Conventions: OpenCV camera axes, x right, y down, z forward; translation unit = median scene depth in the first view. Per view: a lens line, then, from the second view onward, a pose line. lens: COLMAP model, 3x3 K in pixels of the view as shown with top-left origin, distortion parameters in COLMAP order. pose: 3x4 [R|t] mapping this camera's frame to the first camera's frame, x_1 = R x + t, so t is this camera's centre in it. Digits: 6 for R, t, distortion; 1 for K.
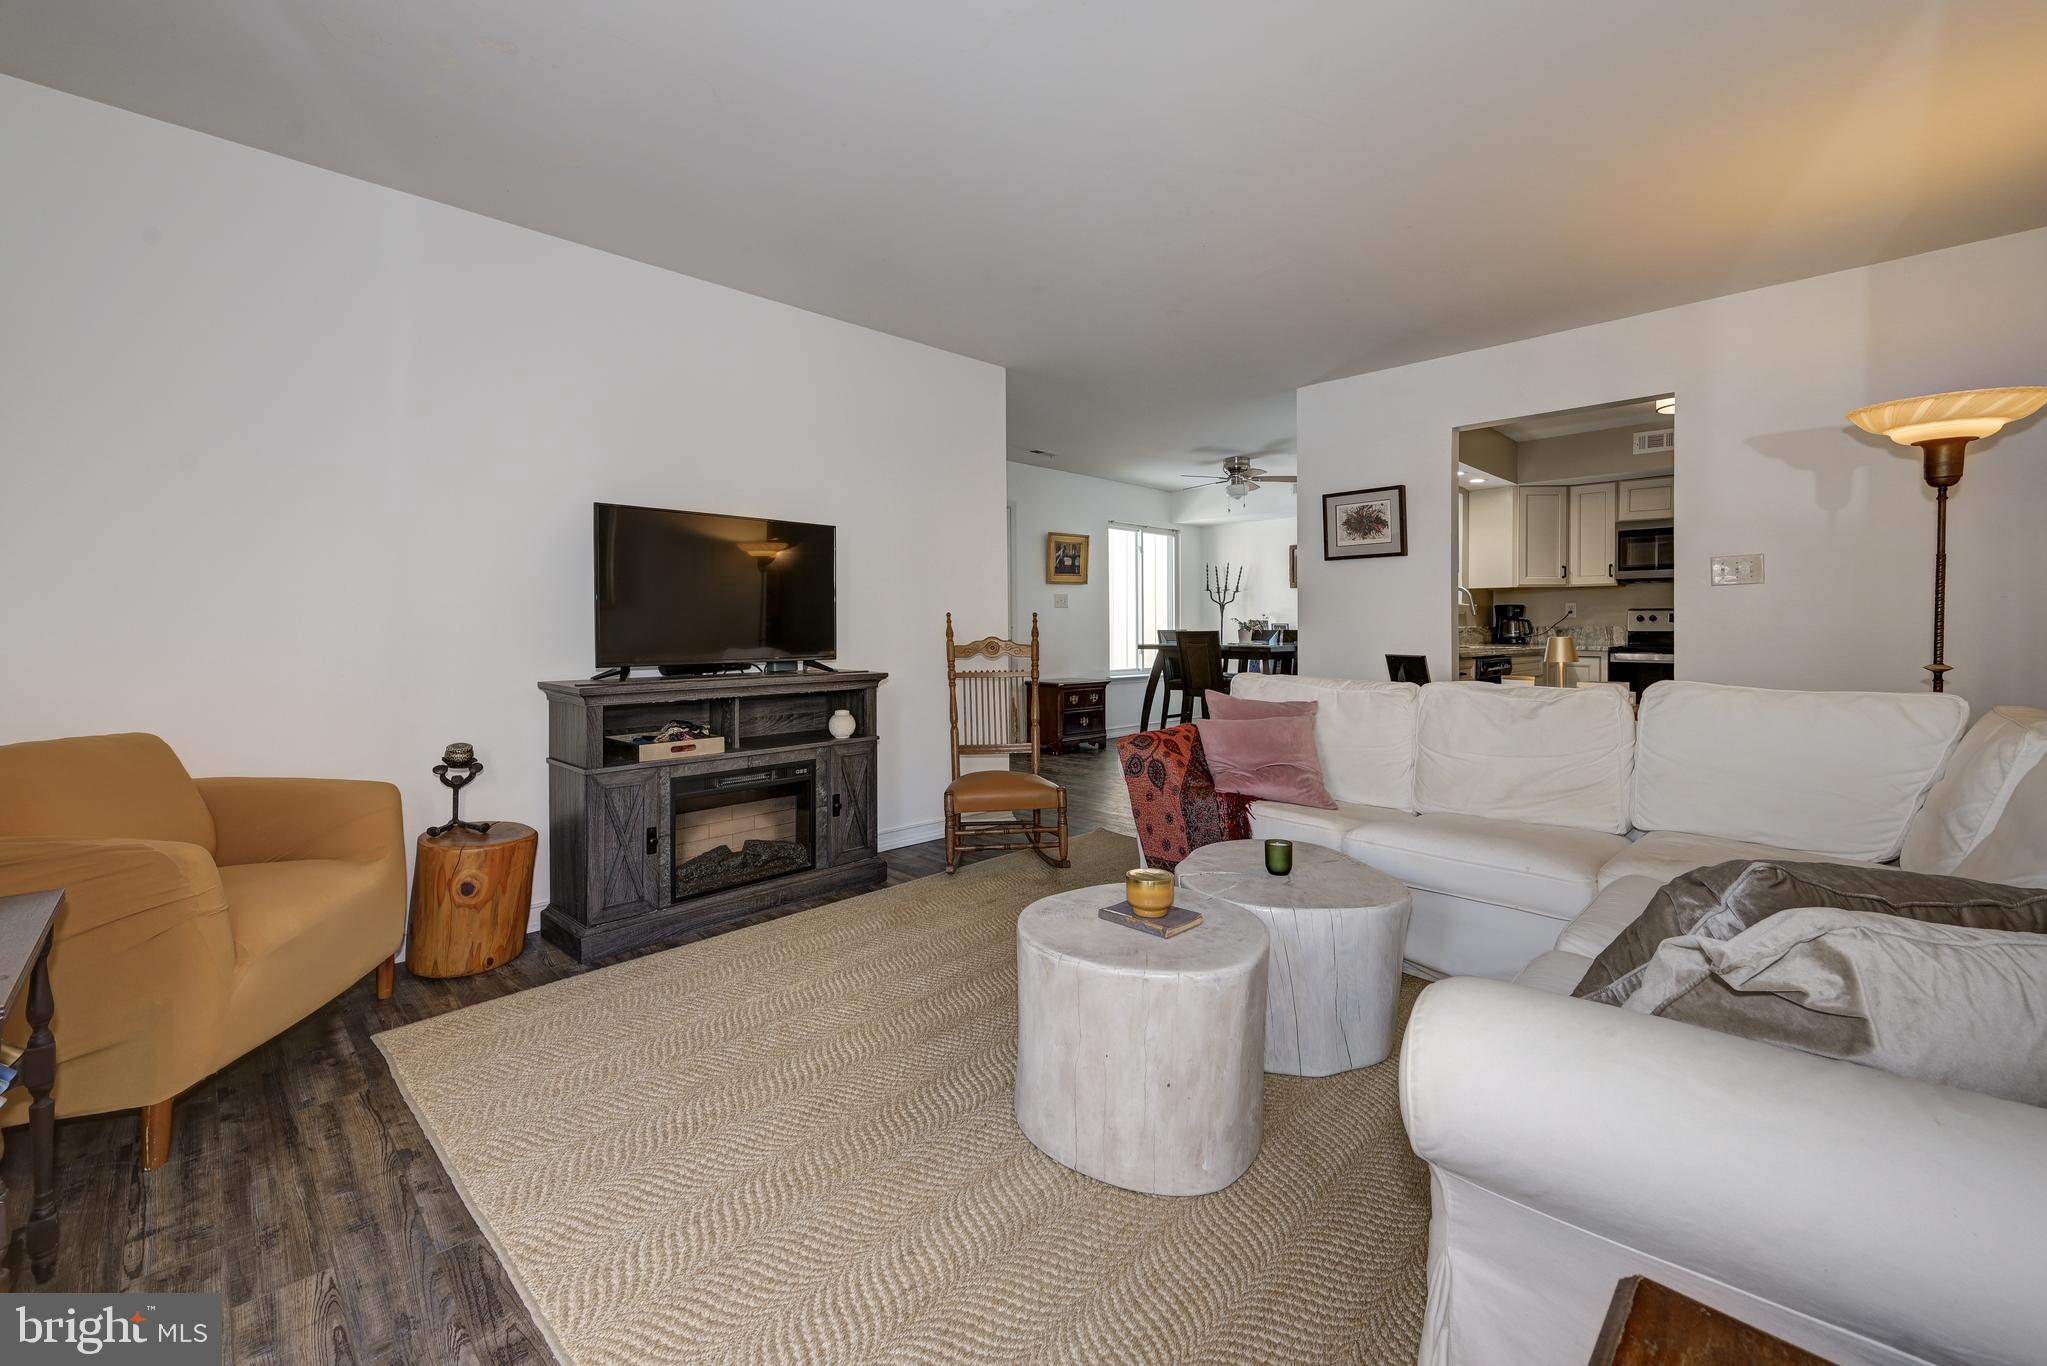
lens RADIAL K [[841.3, 0, 1030.7], [0, 841.3, 641.1], [0, 0, 1]] dist [0.000091, 0.000029]
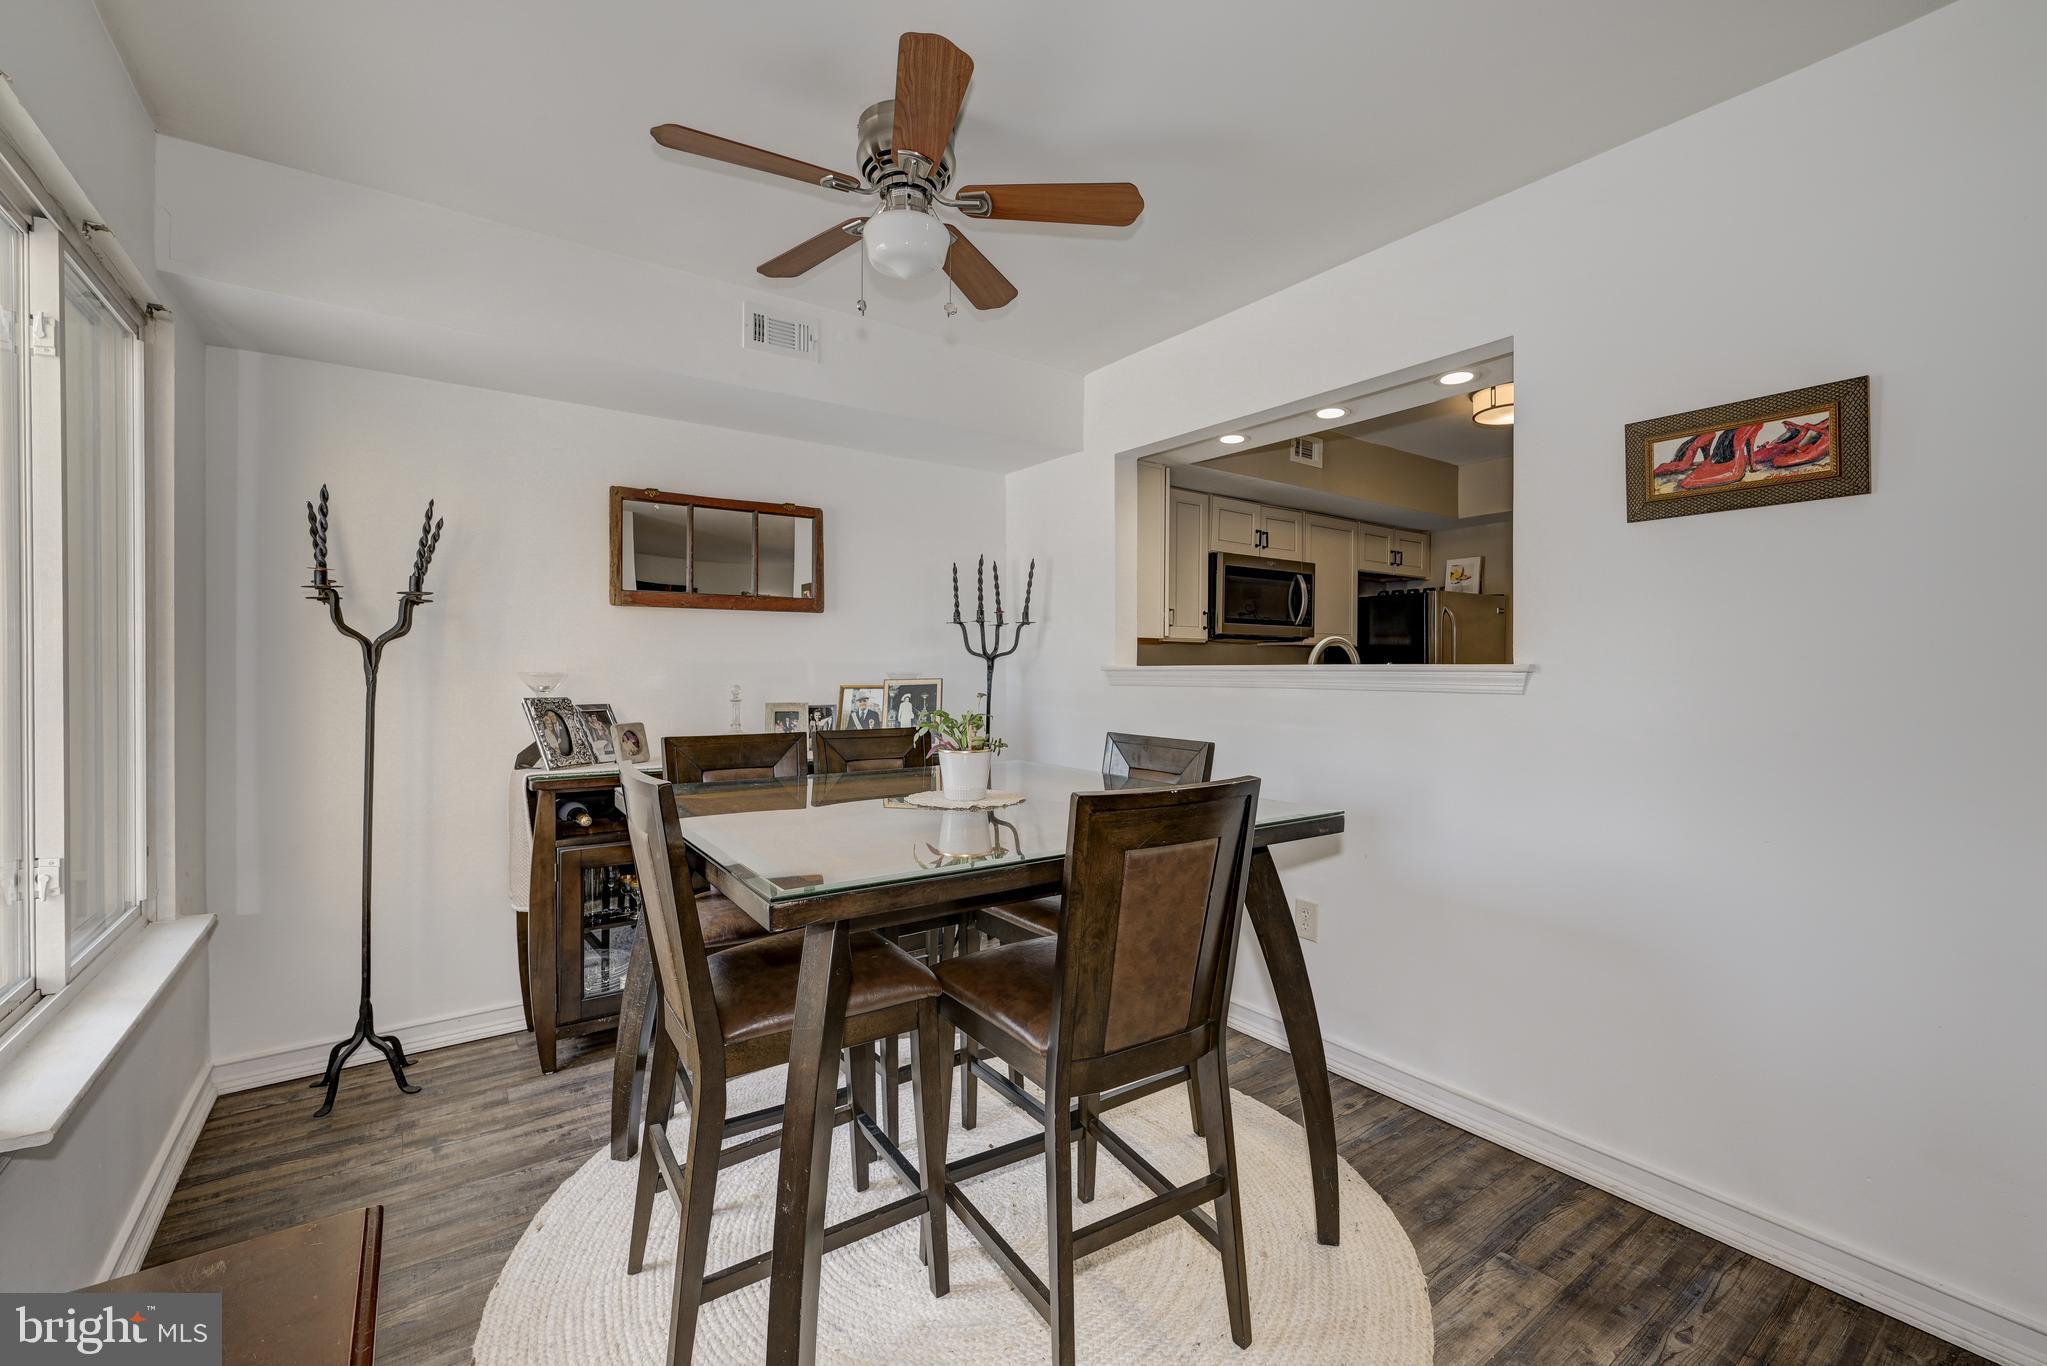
lens RADIAL K [[852.0, 0, 1026.8], [0, 852.0, 672.5], [0, 0, 1]] dist [0.001130, 0.000112]
pose [[0.166562, -0.000700, 0.986031, -0.040132], [0.010890, 0.999940, -0.001129, -0.065194], [-0.985971, 0.010926, 0.166560, 1.575311]]
